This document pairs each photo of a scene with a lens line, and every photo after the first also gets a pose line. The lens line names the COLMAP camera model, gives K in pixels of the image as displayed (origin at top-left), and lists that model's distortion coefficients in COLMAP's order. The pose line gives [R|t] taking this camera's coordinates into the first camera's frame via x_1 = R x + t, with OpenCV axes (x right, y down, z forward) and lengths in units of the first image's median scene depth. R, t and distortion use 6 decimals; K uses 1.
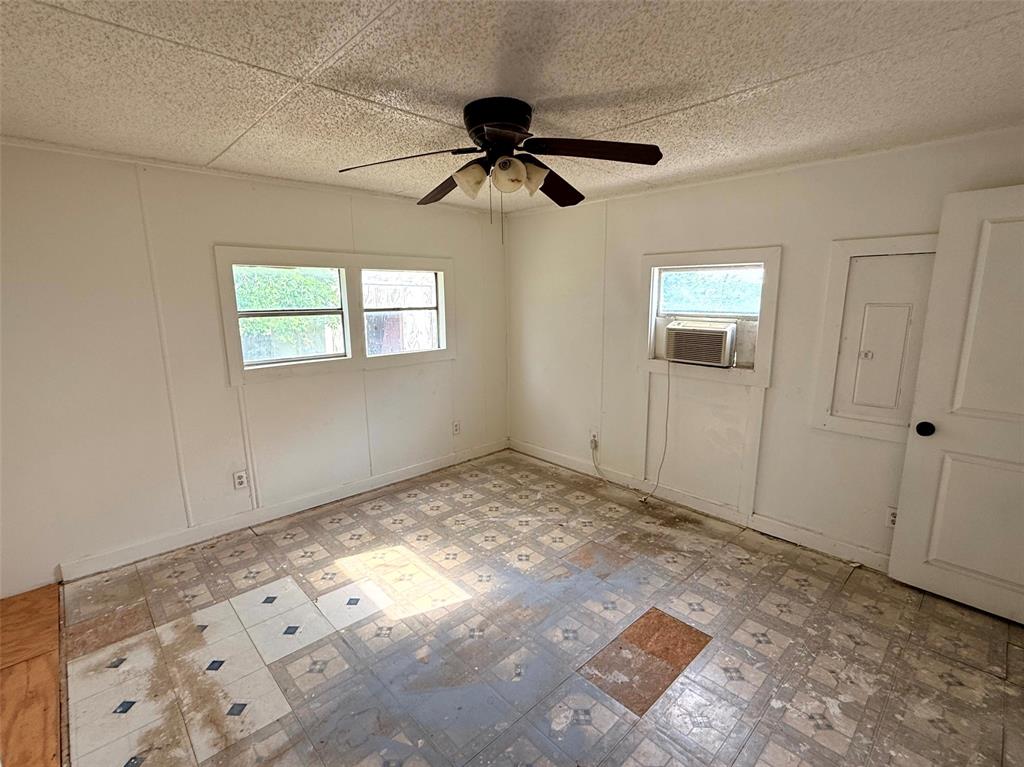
lens RADIAL K [[475.4, 0, 511.1], [0, 475.4, 386.8], [0, 0, 1]] dist [-0.001461, 0.000367]
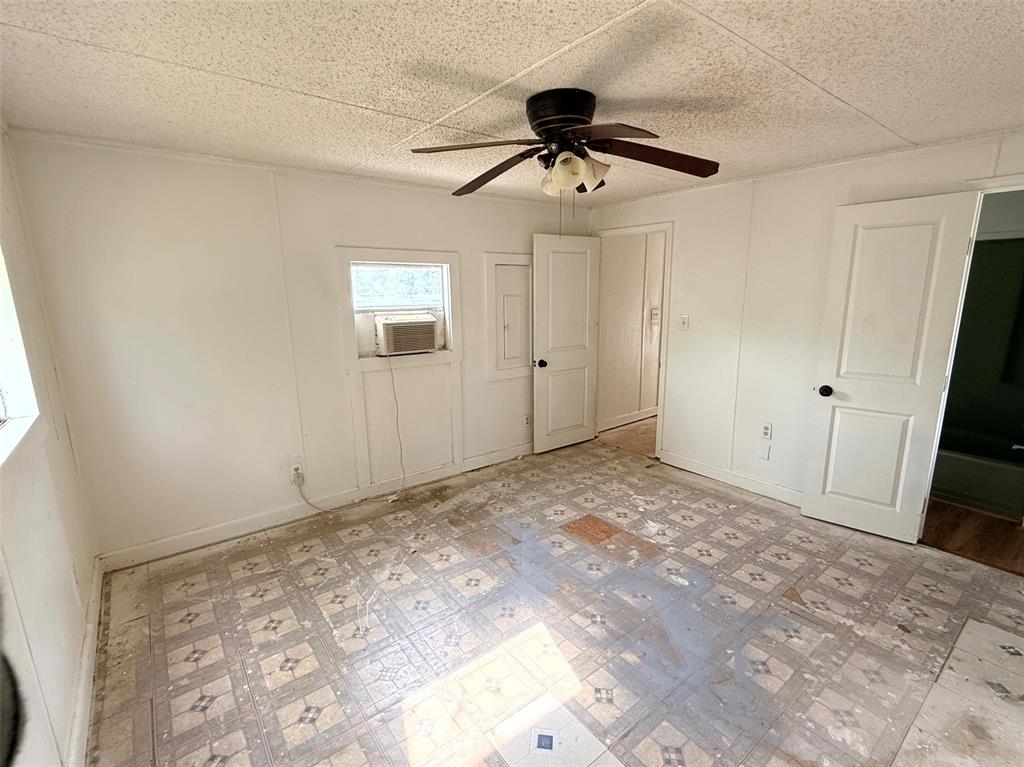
lens RADIAL K [[475.4, 0, 511.1], [0, 475.4, 385.8], [0, 0, 1]] dist [-0.001461, 0.000367]
pose [[0.097818, -0.199743, 0.974953, -0.770481], [0.195849, 0.964358, 0.177923, -0.146148], [-0.975743, 0.173540, 0.133451, 0.744567]]
